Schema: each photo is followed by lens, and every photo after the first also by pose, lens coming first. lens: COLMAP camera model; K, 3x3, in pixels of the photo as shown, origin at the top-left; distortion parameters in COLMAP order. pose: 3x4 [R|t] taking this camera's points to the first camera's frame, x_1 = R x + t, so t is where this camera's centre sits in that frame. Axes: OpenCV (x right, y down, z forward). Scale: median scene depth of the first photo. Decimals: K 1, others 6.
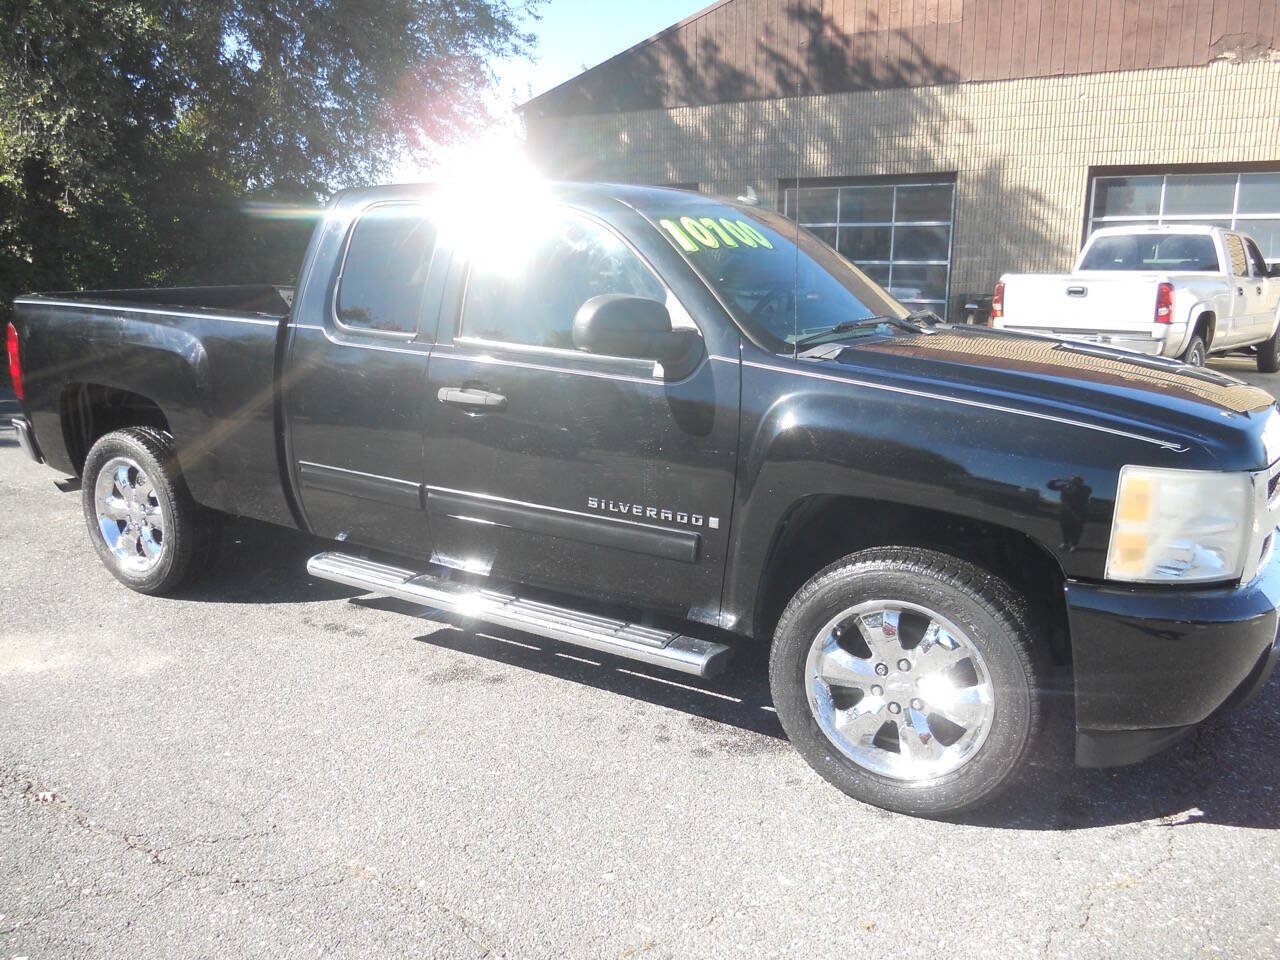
lens RADIAL K [[979.2, 0, 638.8], [0, 979.2, 478.4], [0, 0, 1]] dist [-0.026897, -0.012860]
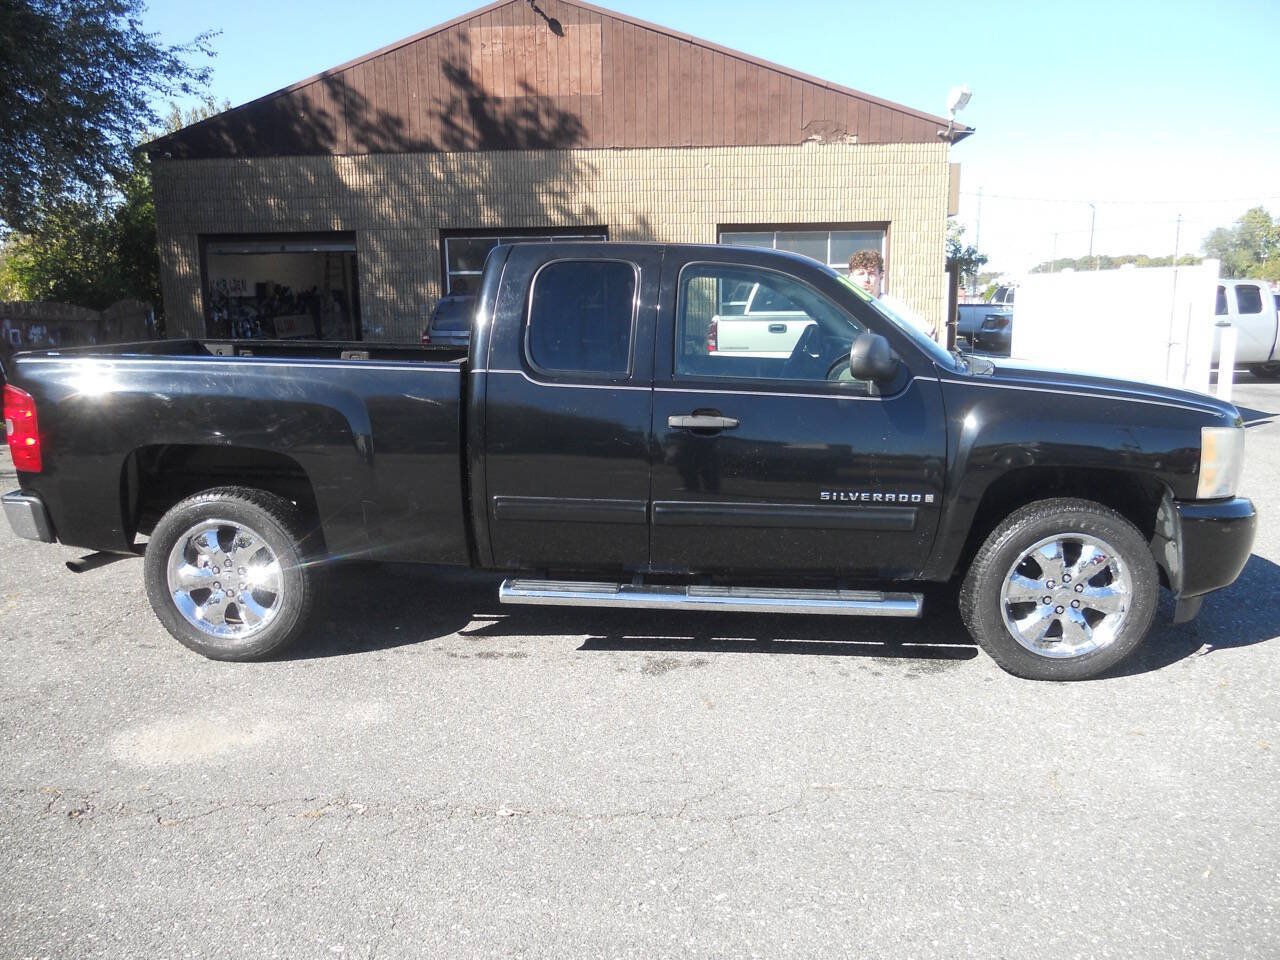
lens RADIAL K [[979.2, 0, 641.2], [0, 979.2, 471.4], [0, 0, 1]] dist [-0.026897, -0.012860]
pose [[0.894848, -0.084058, 0.438384, -0.239556], [0.106475, 0.993955, -0.026757, 0.000448], [-0.433485, 0.070620, 0.898389, -0.013803]]
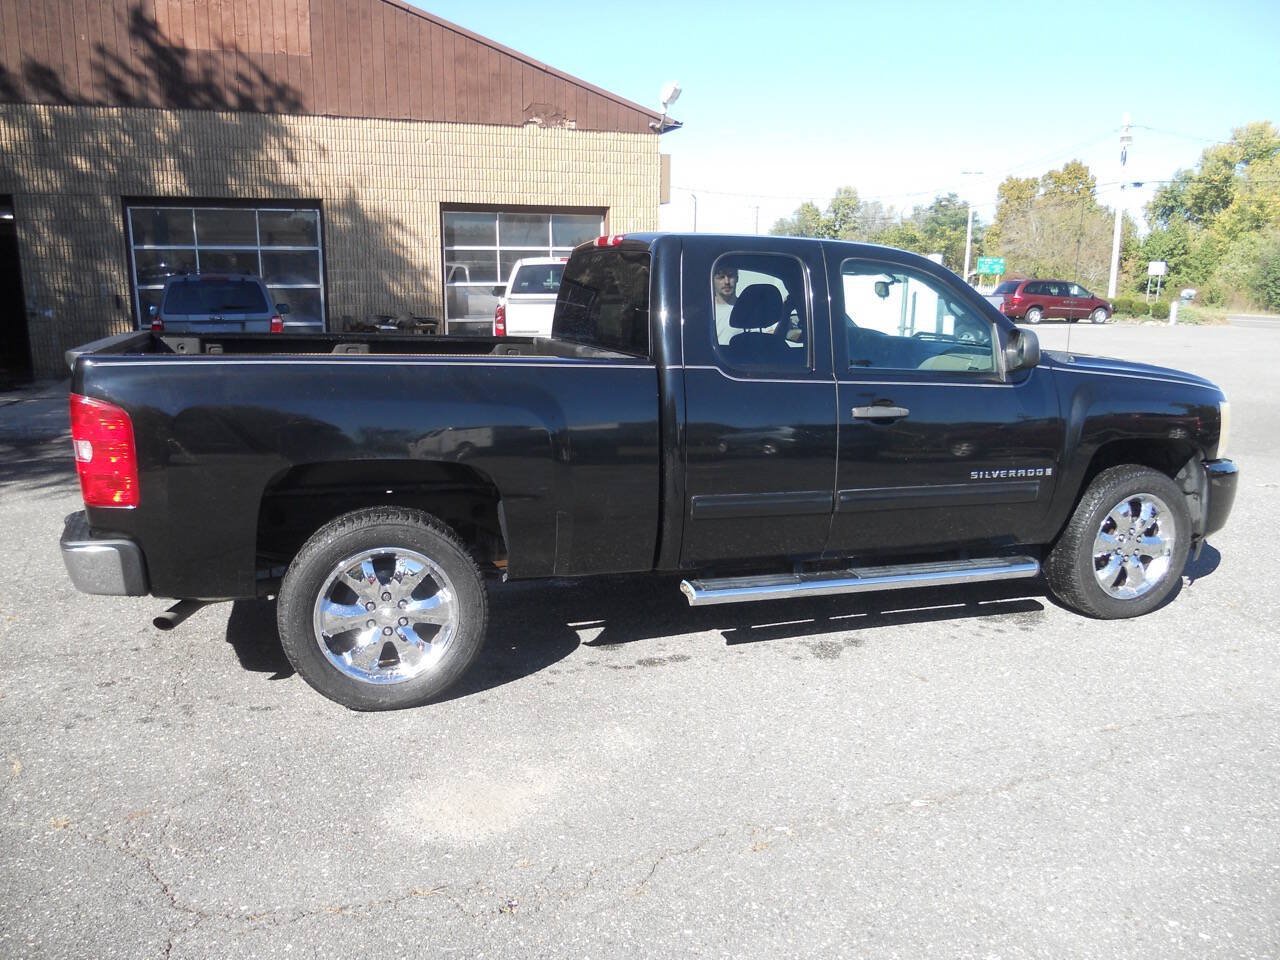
lens RADIAL K [[979.2, 0, 641.6], [0, 979.2, 468.4], [0, 0, 1]] dist [-0.026897, -0.012860]
pose [[0.650978, -0.138855, 0.746289, -0.410841], [0.159162, 0.986242, 0.044666, -0.036262], [-0.742223, 0.089704, 0.664122, 0.123284]]
